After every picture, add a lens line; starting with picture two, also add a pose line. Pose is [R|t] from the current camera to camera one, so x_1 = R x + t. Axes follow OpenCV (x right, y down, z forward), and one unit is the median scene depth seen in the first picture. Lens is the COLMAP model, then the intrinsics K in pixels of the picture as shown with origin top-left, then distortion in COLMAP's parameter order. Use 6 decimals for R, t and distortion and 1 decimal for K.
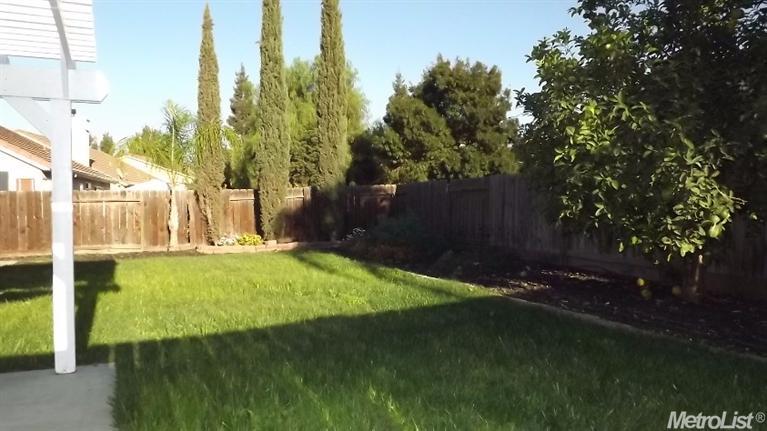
lens RADIAL K [[571.1, 0, 383.5], [0, 571.1, 215.5], [0, 0, 1]] dist [-0.048940, -0.000114]
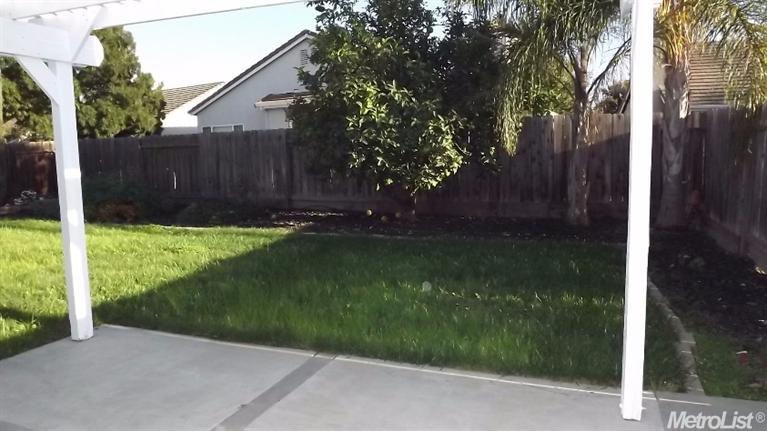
lens RADIAL K [[571.1, 0, 383.5], [0, 571.1, 215.5], [0, 0, 1]] dist [-0.048940, -0.000114]
pose [[0.731959, -0.091256, 0.675210, -0.462720], [0.034803, 0.994704, 0.096709, -0.009781], [-0.680460, -0.047288, 0.731258, -0.056699]]
